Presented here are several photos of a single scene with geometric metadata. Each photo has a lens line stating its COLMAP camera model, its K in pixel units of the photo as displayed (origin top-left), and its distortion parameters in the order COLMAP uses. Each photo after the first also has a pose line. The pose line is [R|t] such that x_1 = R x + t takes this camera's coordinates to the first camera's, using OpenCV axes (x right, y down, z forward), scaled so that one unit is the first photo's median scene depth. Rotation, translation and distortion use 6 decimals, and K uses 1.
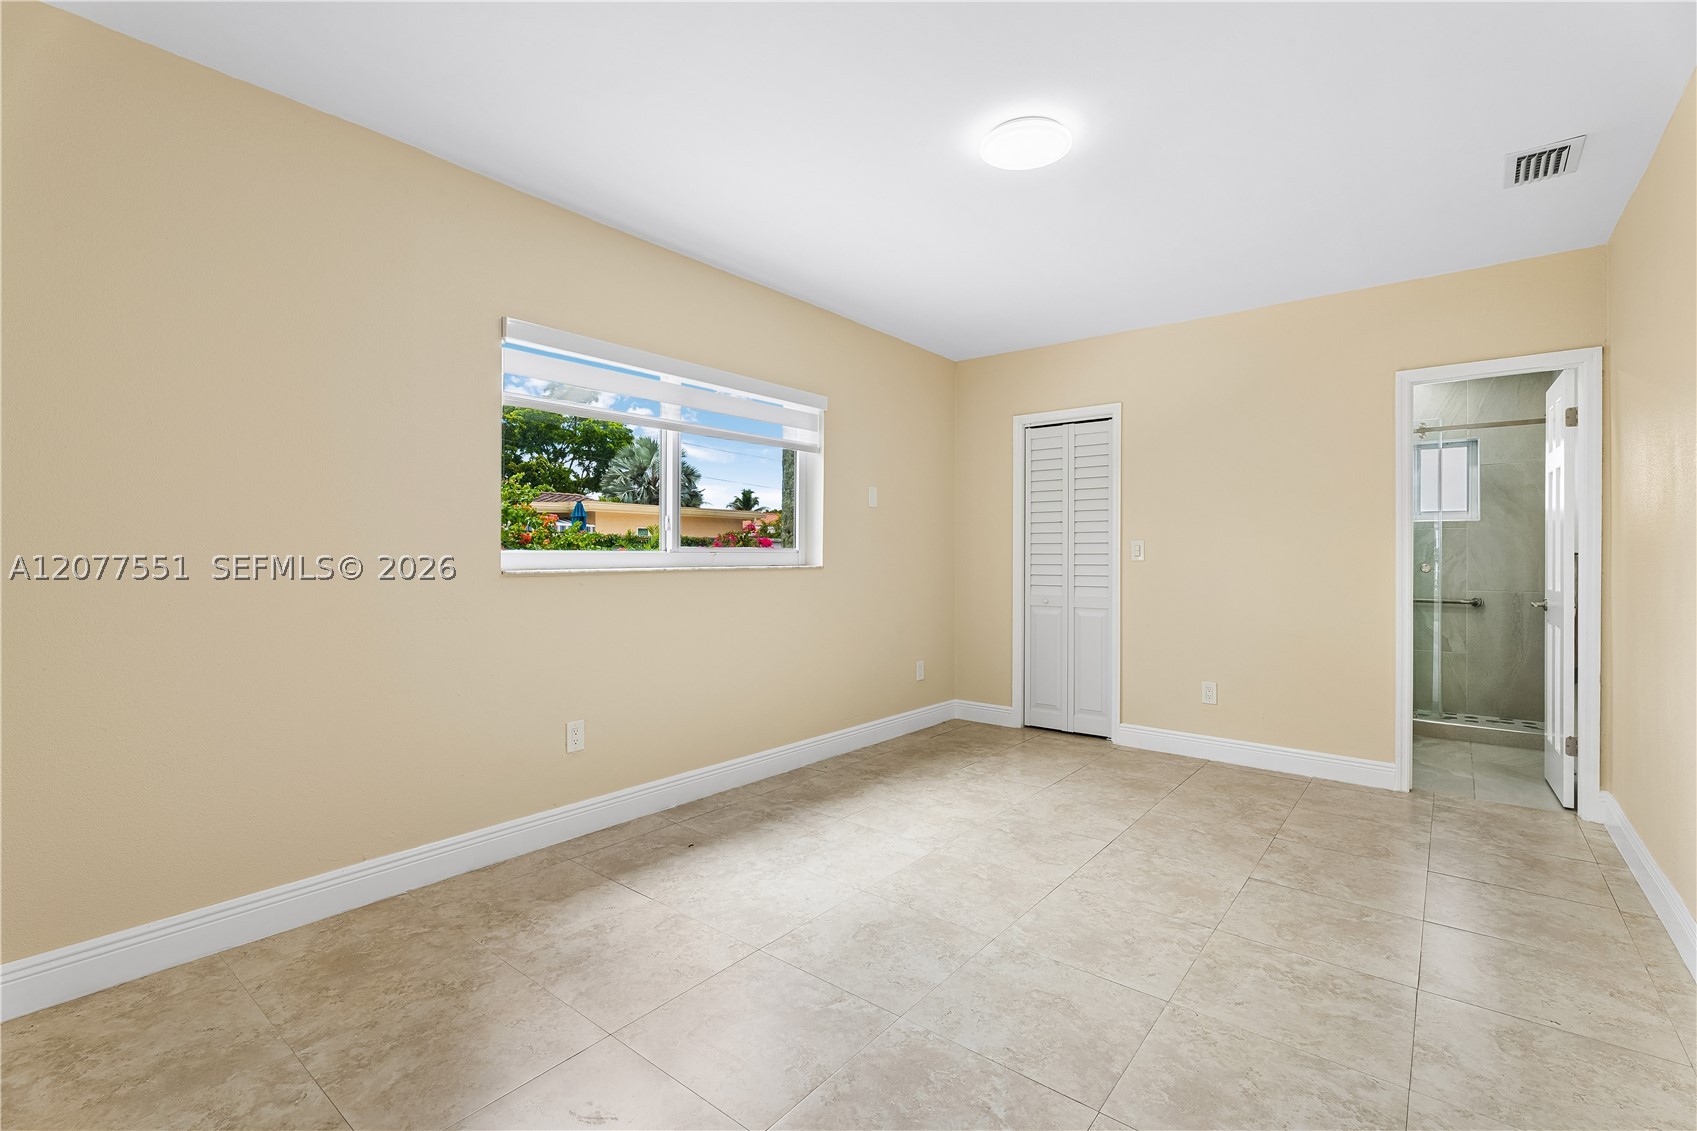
lens RADIAL K [[751.5, 0, 842.7], [0, 751.5, 561.2], [0, 0, 1]] dist [0.010452, -0.005135]
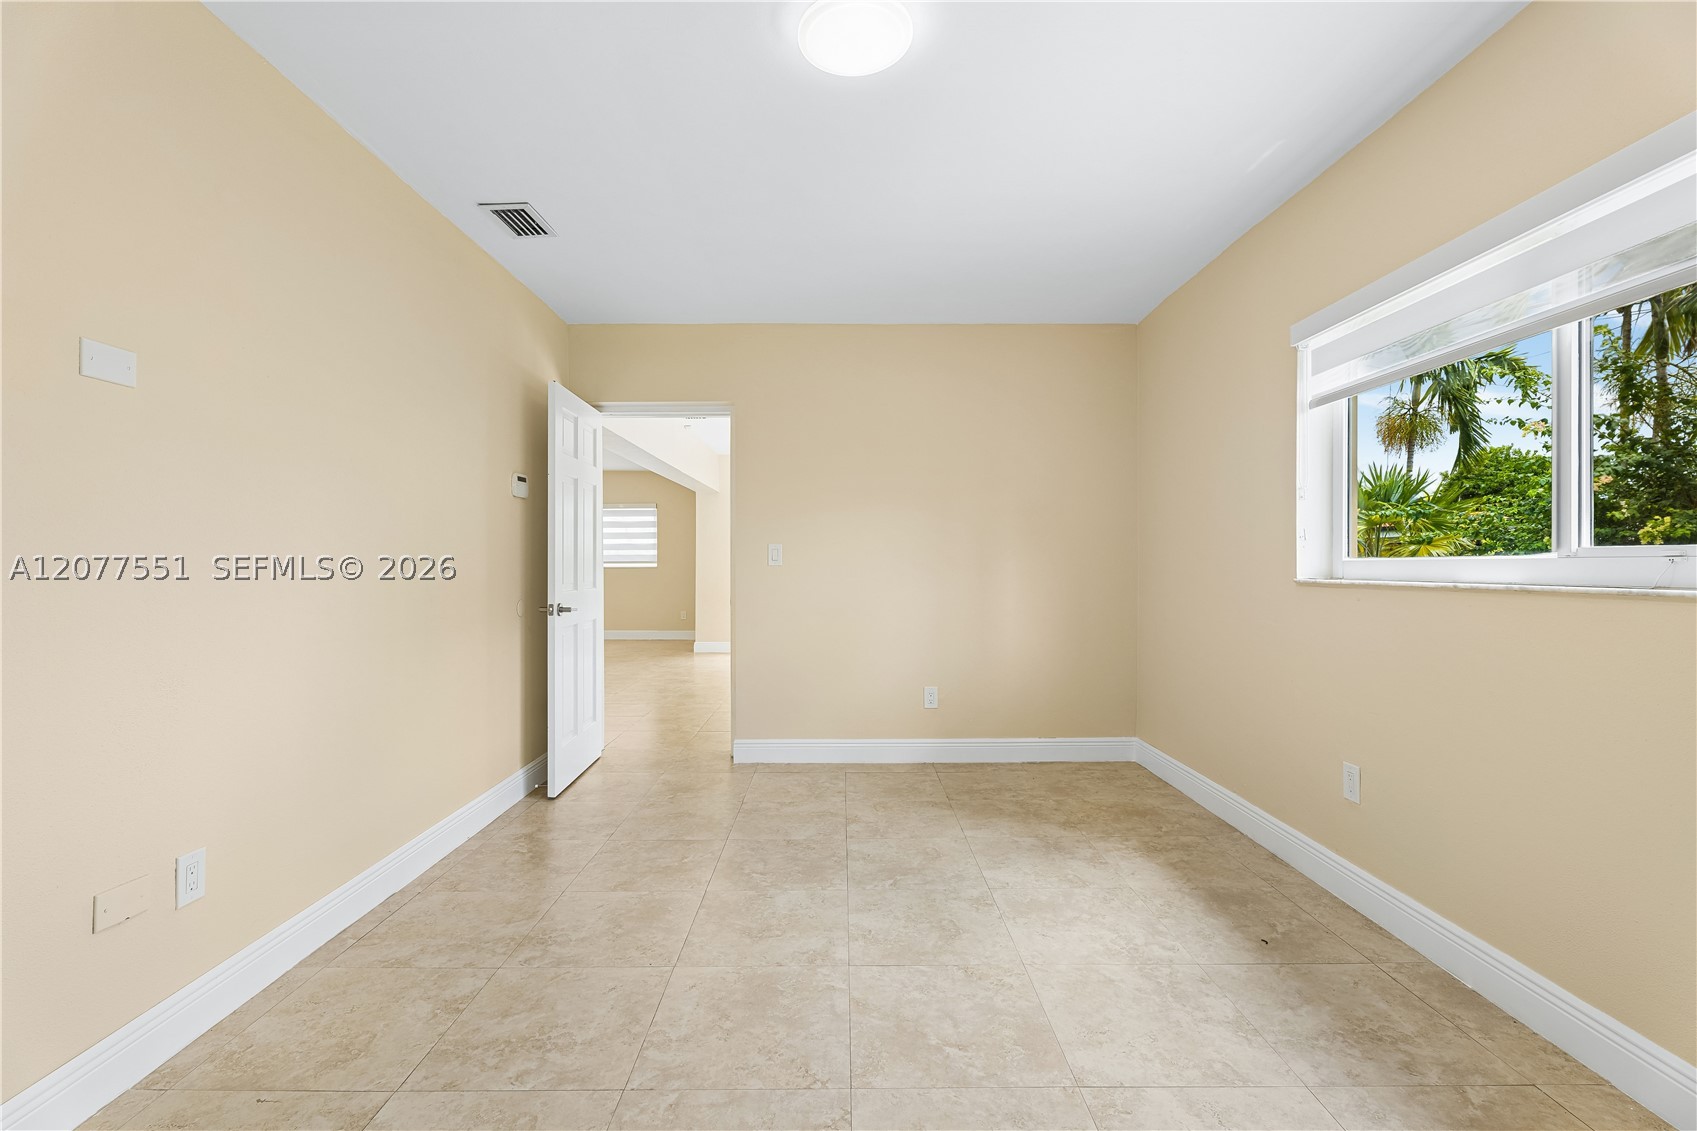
lens RADIAL K [[751.5, 0, 842.7], [0, 751.5, 561.2], [0, 0, 1]] dist [0.010452, -0.005135]
pose [[-0.777001, -0.006053, -0.629471, 0.780036], [-0.008149, 0.999967, 0.000443, -0.008129], [0.629447, 0.005474, -0.777024, 1.670668]]
